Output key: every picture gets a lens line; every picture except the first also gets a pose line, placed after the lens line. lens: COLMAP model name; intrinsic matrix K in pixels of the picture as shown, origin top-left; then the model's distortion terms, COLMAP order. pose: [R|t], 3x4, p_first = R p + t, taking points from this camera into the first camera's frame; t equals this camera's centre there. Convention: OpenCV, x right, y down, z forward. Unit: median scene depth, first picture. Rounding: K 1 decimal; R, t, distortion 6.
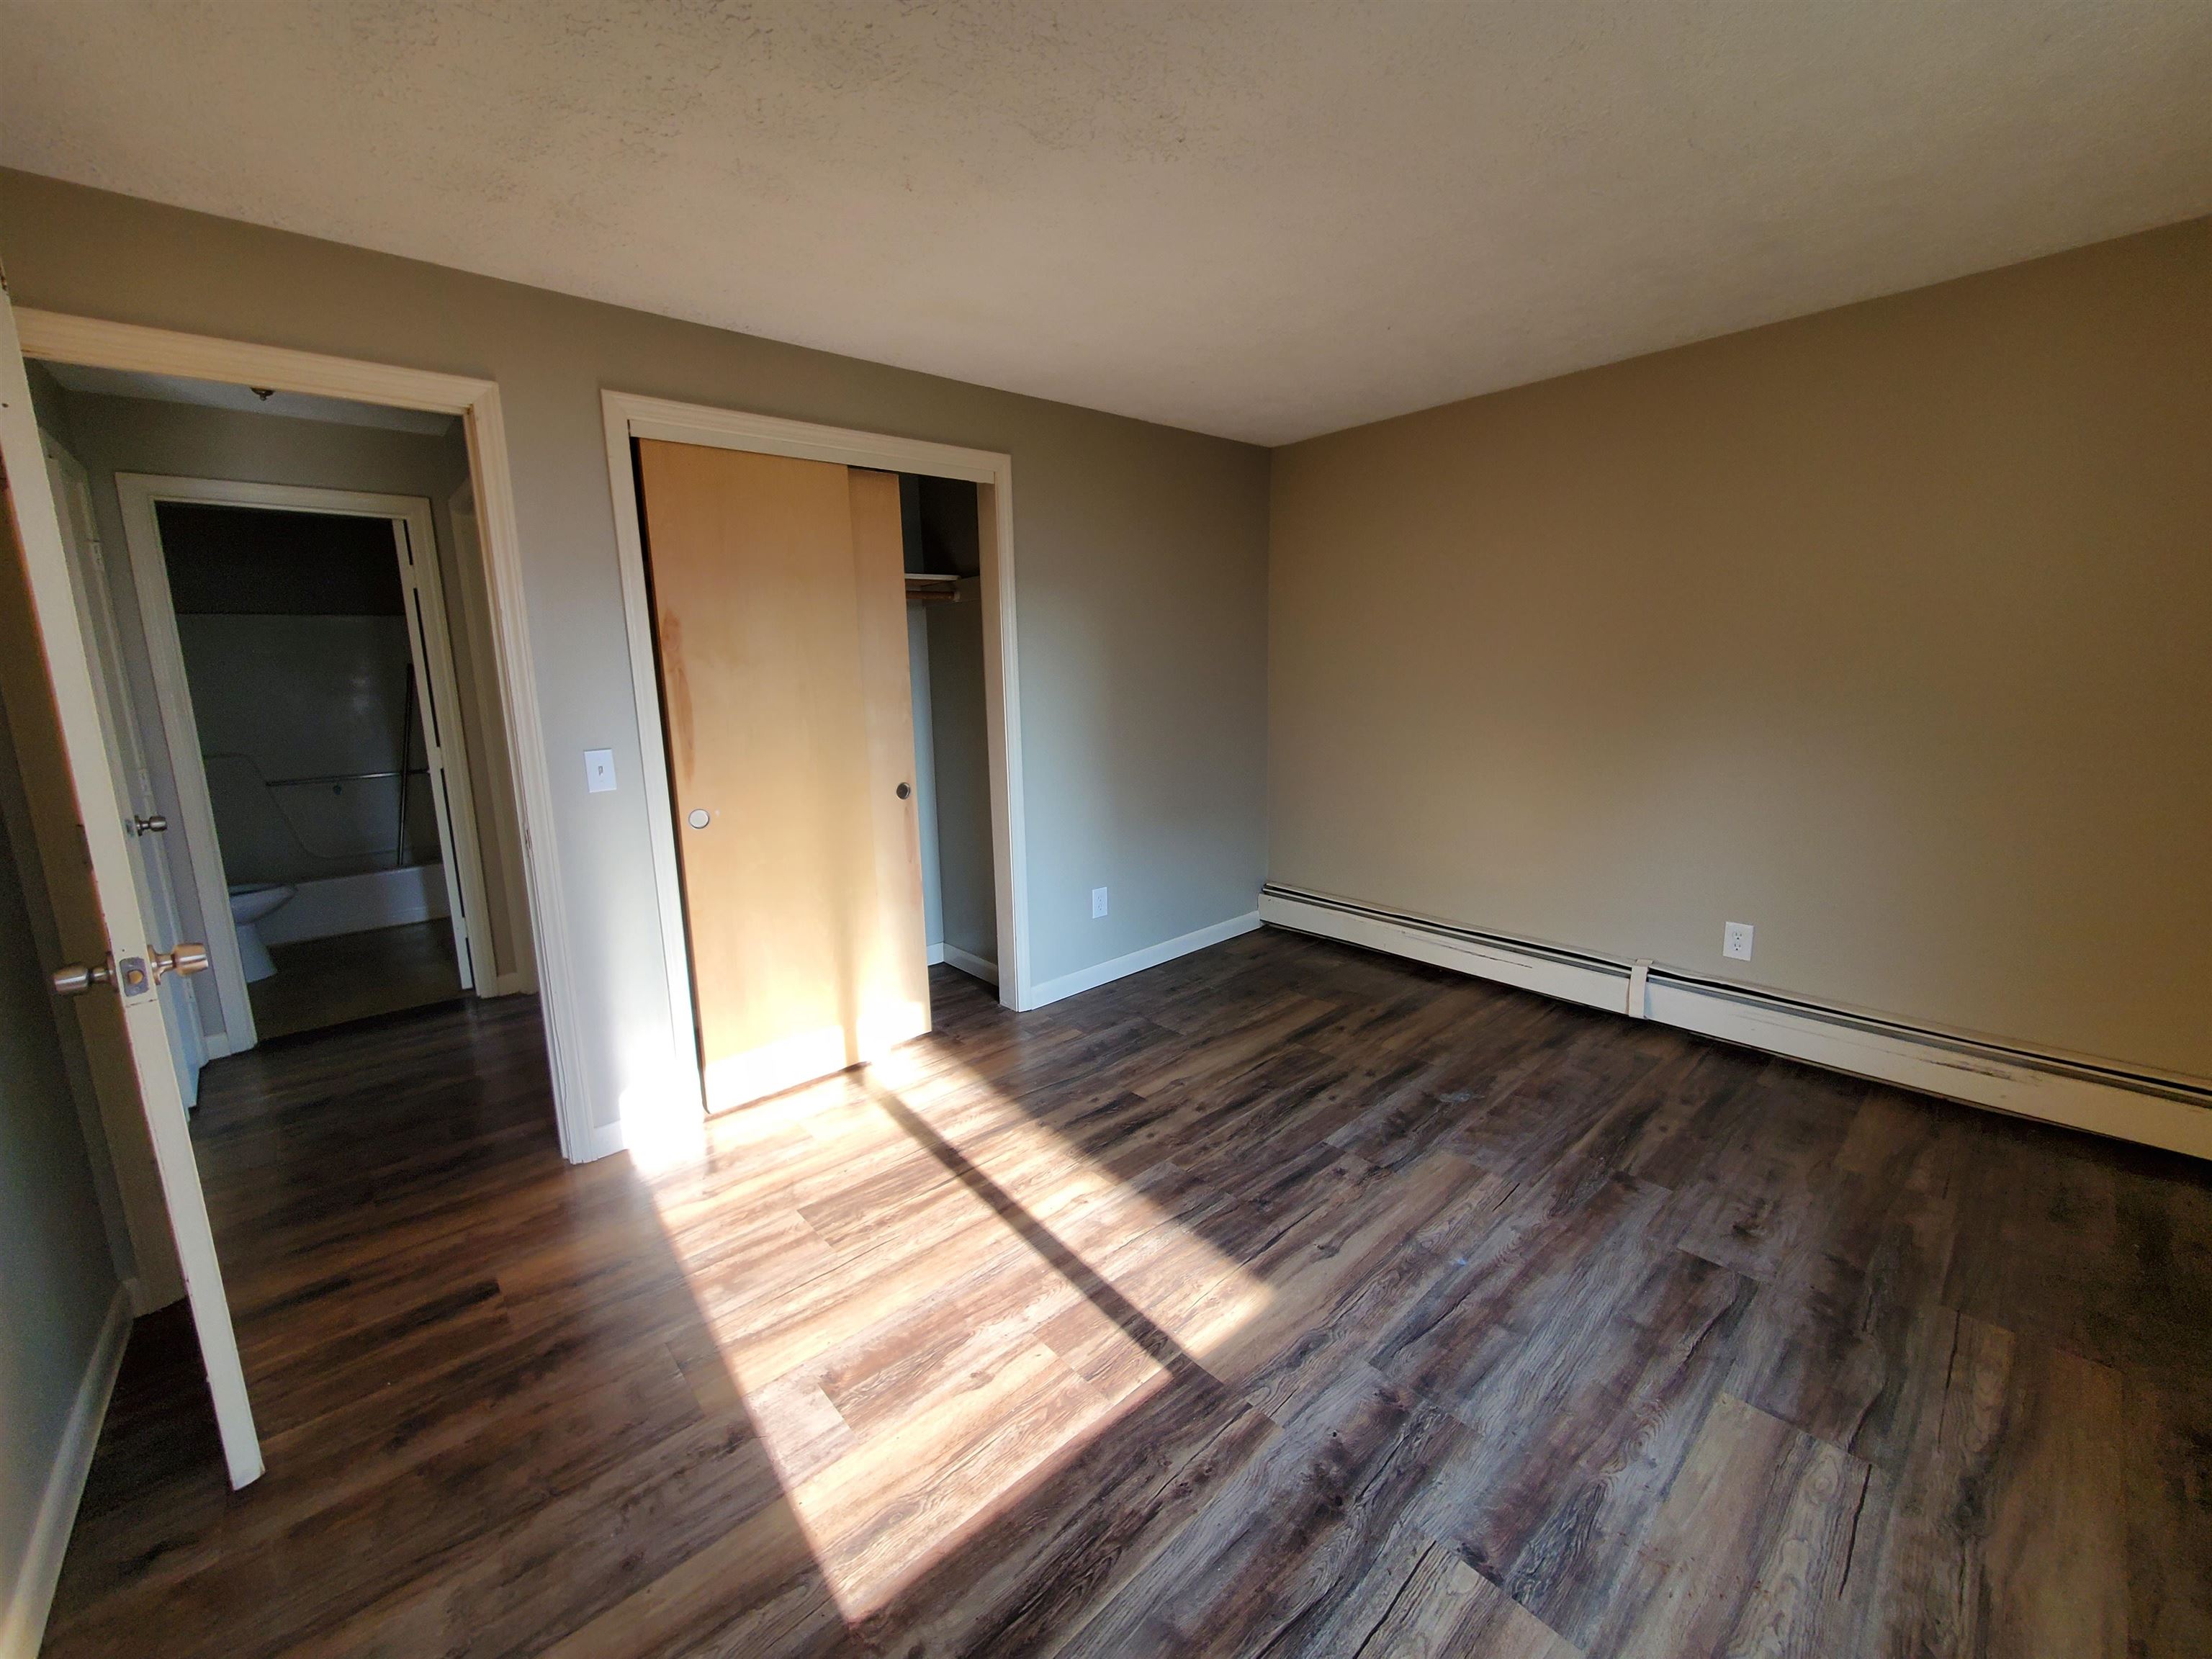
lens RADIAL K [[875.8, 0, 1092.1], [0, 875.8, 817.4], [0, 0, 1]] dist [-0.002015, -0.000811]
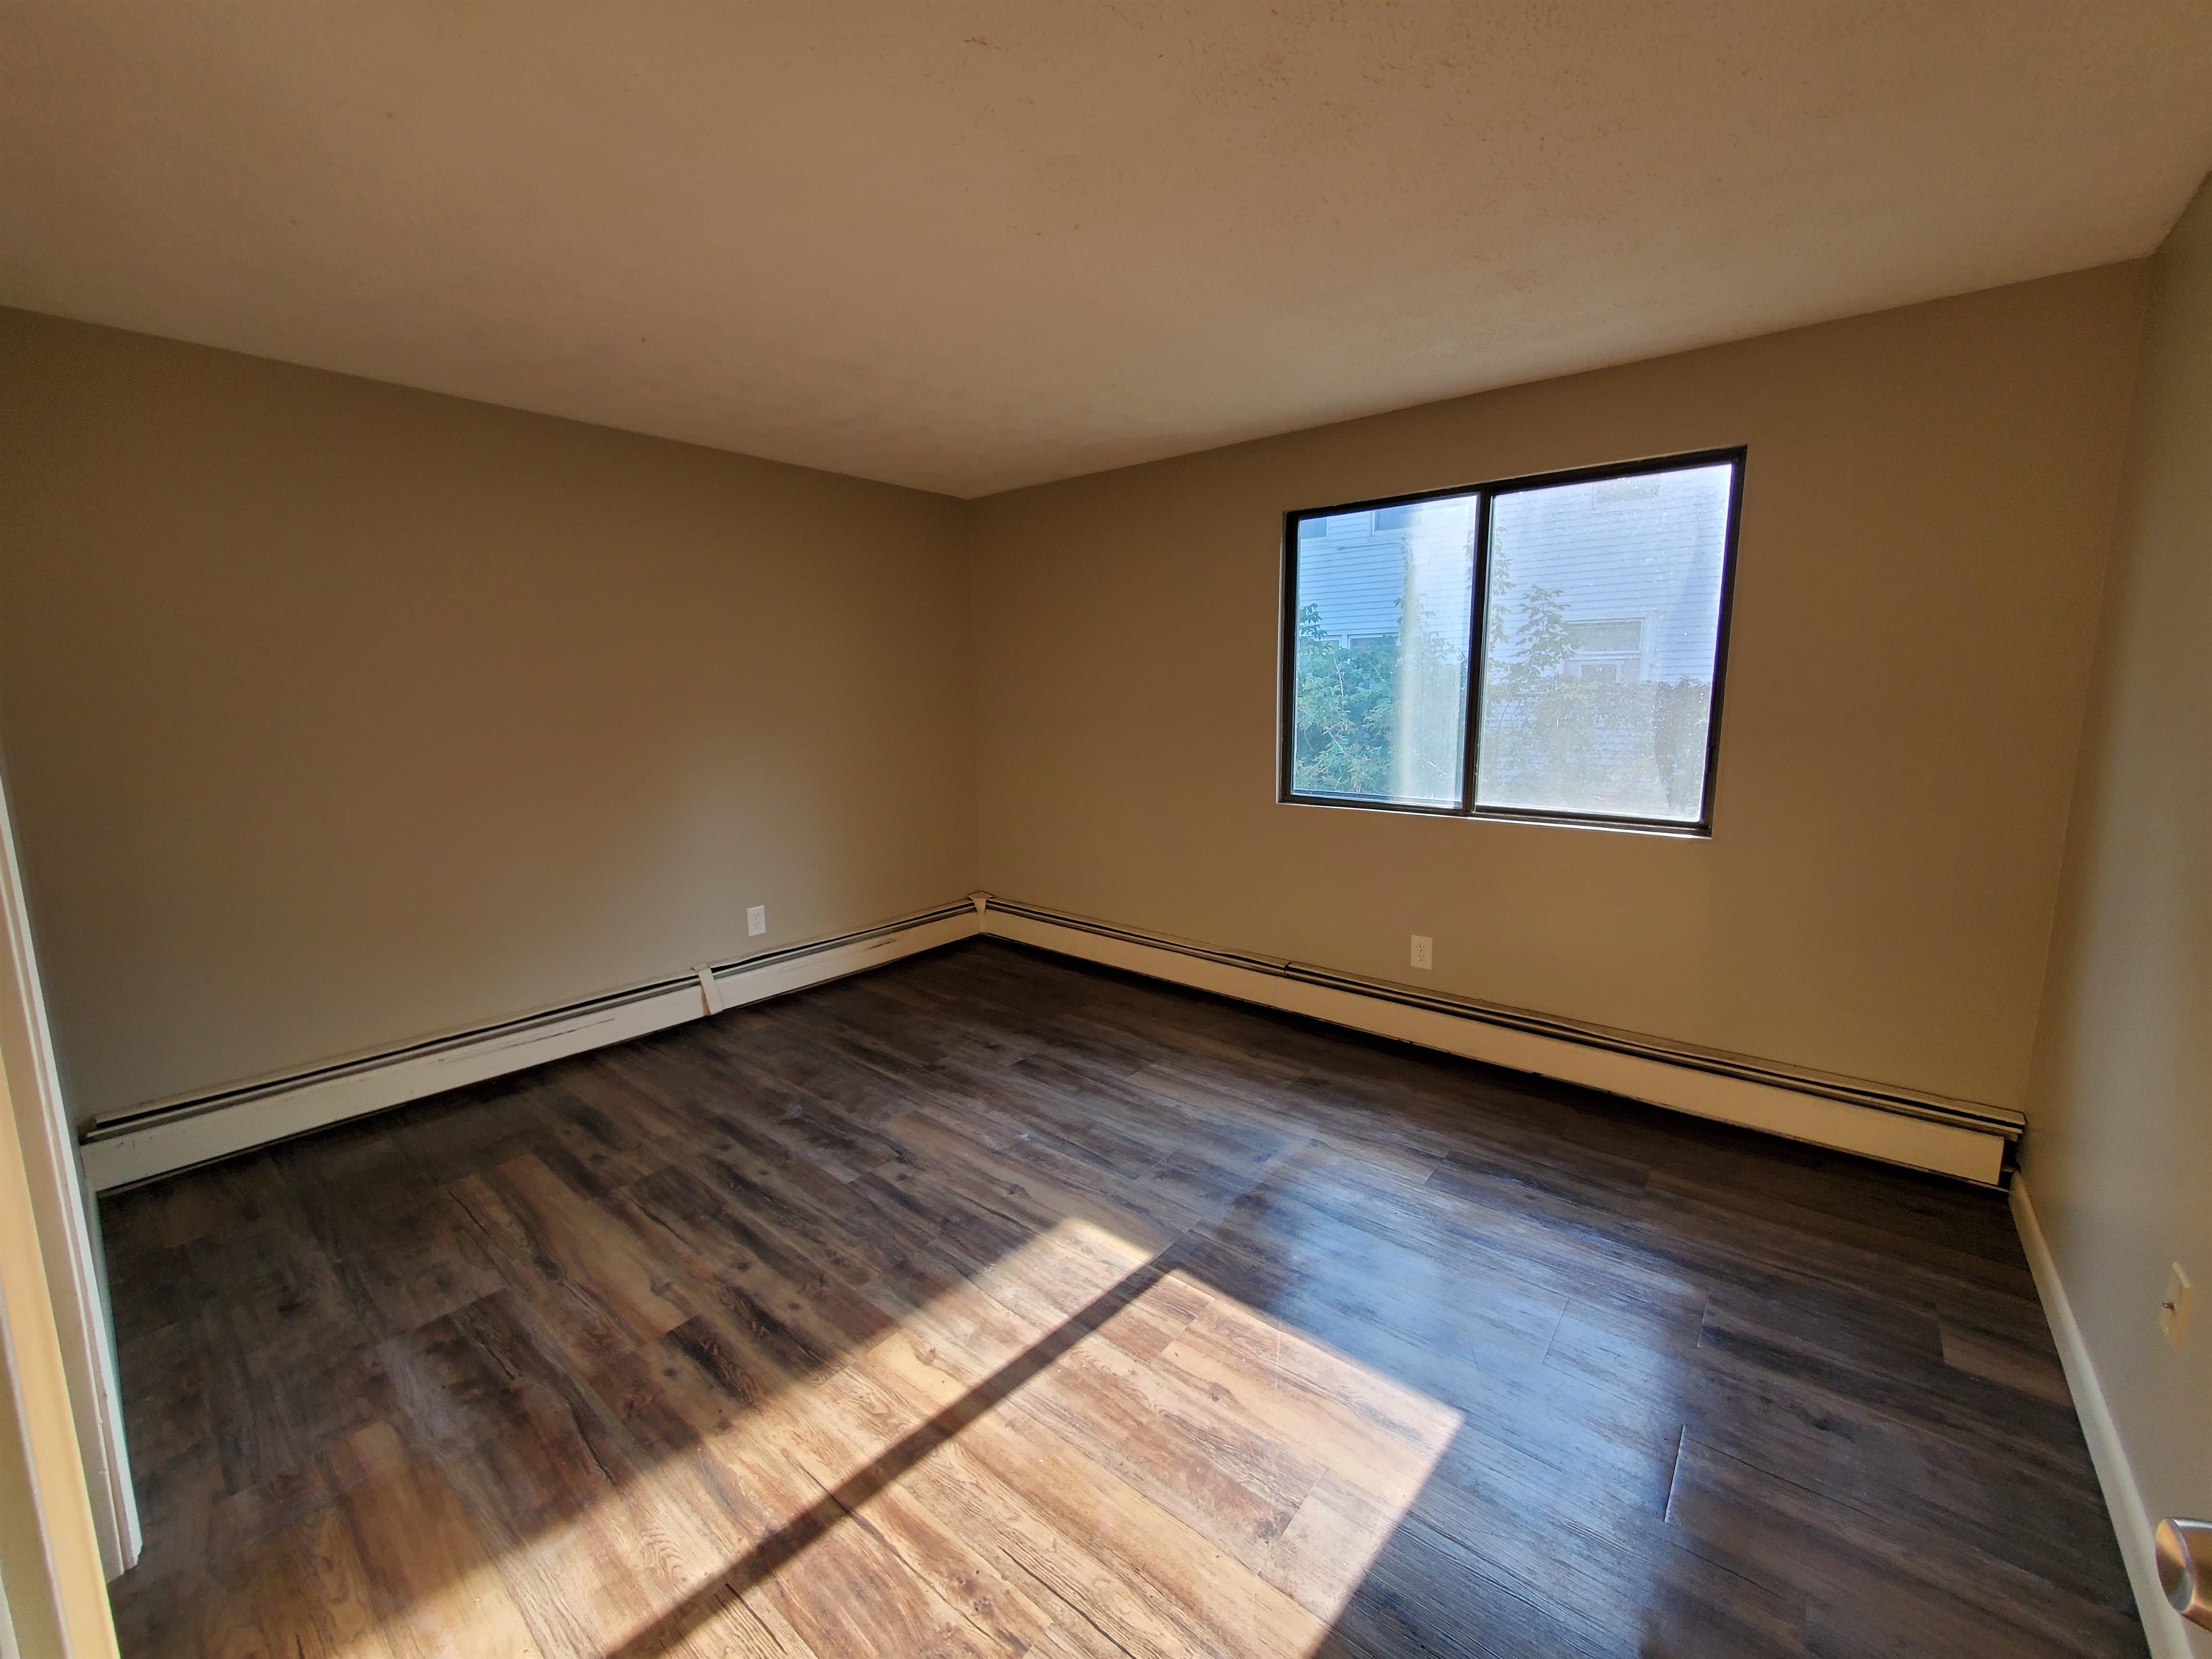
lens RADIAL K [[875.8, 0, 1092.1], [0, 875.8, 817.4], [0, 0, 1]] dist [-0.002015, -0.000811]
pose [[-0.145560, -0.121797, 0.981824, -0.760683], [0.189709, 0.970542, 0.148523, -0.135717], [-0.970991, 0.207880, -0.118166, 0.837817]]
